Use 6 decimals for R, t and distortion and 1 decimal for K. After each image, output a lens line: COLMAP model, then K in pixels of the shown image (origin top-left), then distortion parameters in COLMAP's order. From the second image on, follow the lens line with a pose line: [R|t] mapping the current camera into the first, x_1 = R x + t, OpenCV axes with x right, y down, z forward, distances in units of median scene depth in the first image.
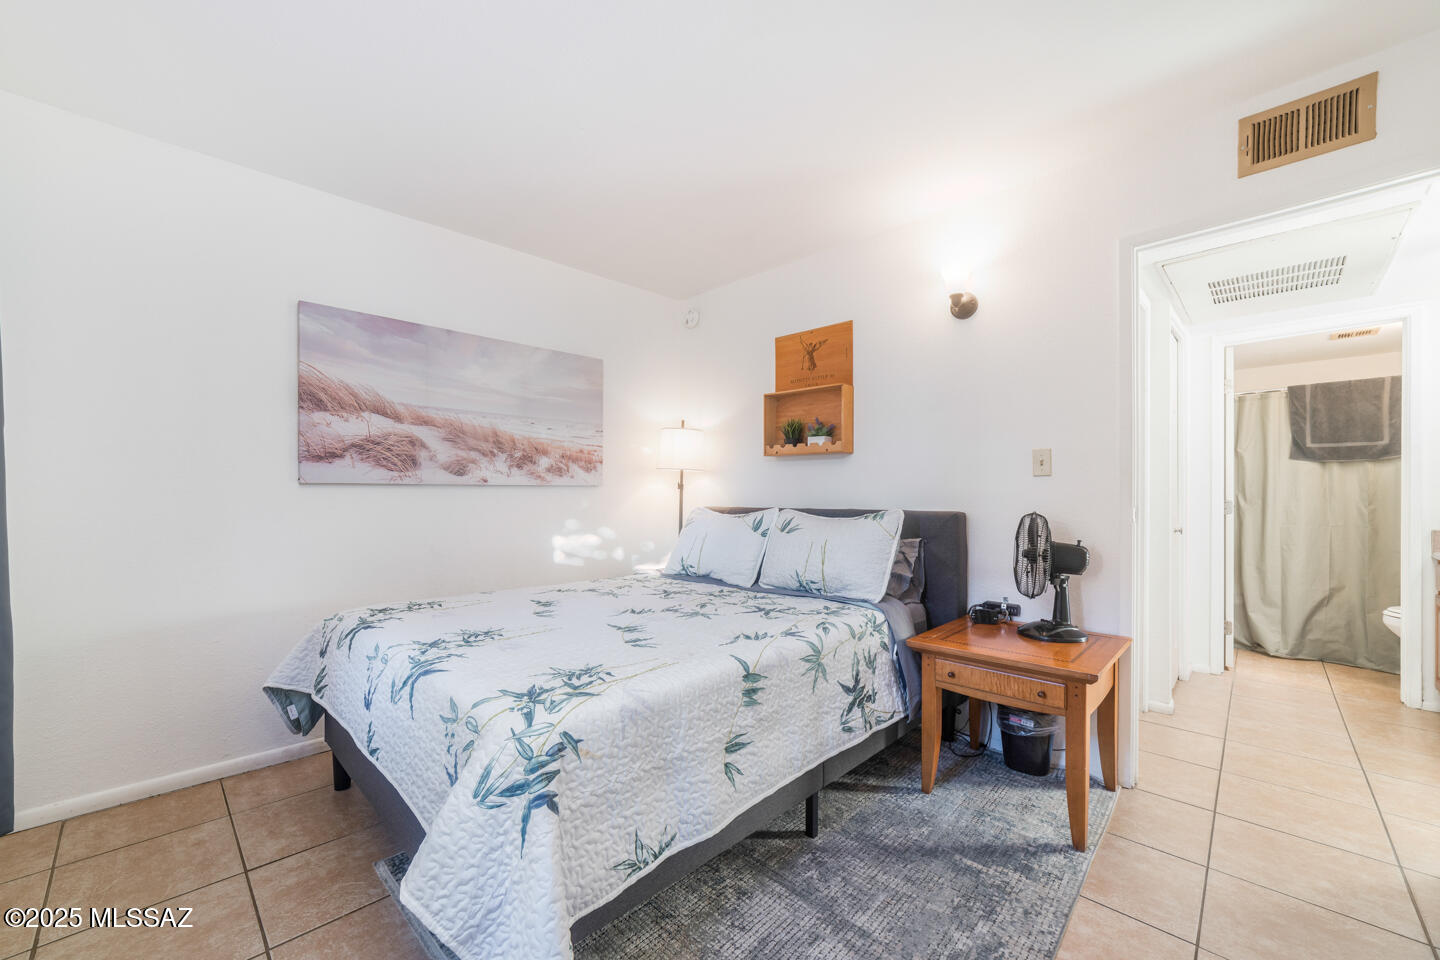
lens RADIAL K [[560.6, 0, 683.1], [0, 560.6, 499.2], [0, 0, 1]] dist [-0.020534, 0.005451]
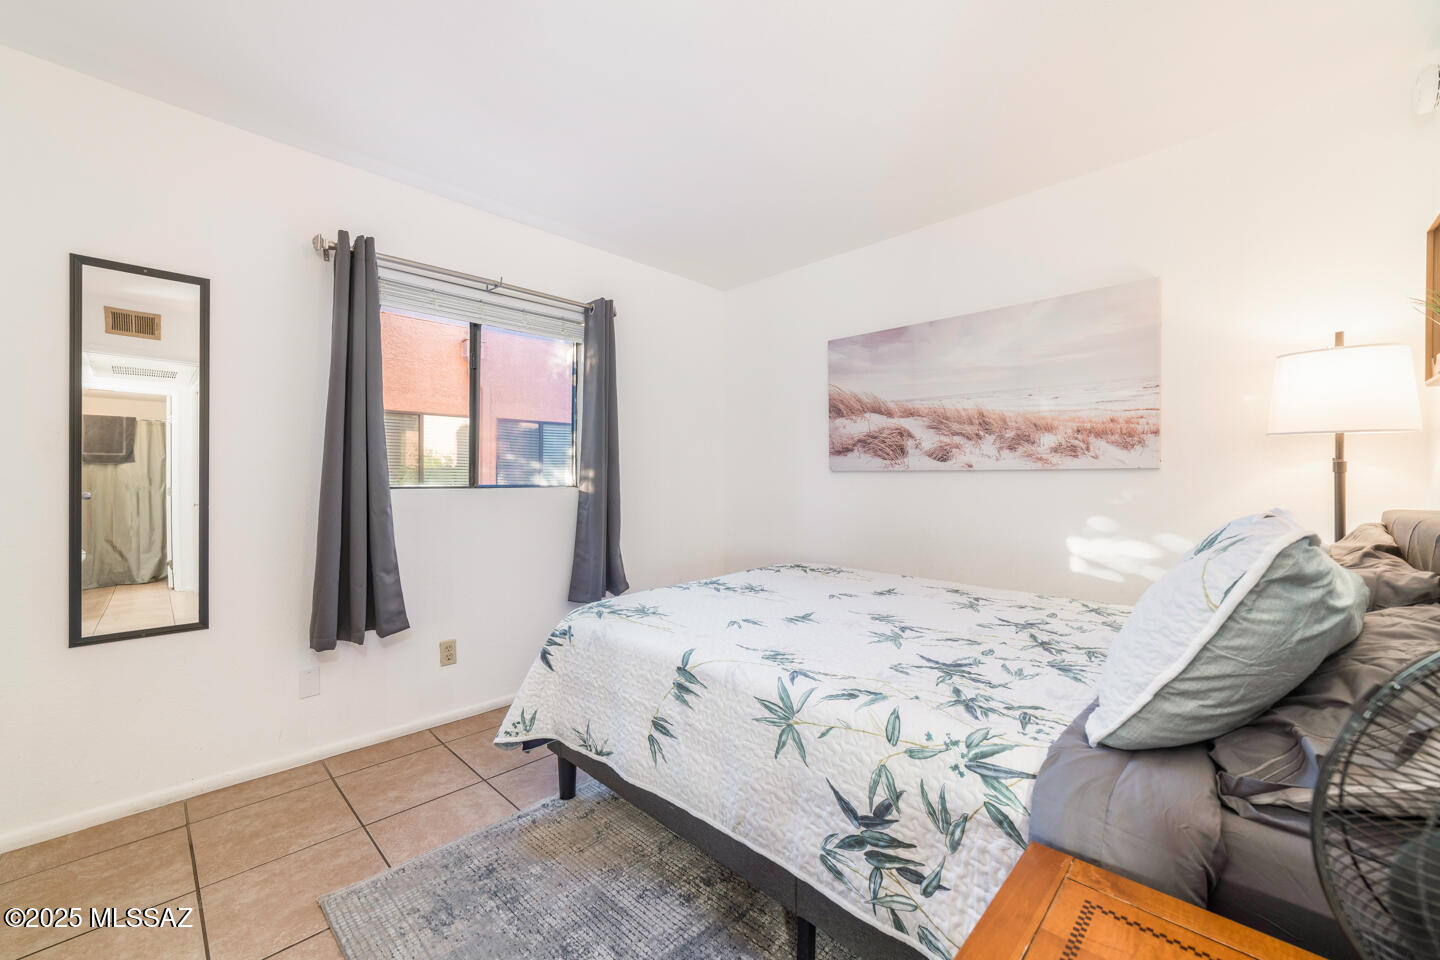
lens RADIAL K [[560.6, 0, 716.8], [0, 560.6, 478.1], [0, 0, 1]] dist [-0.020534, 0.005451]
pose [[0.045845, 0.000307, -0.998949, 0.661573], [-0.012771, 0.999918, -0.000279, -0.008154], [0.998867, 0.012770, 0.045845, 0.621826]]
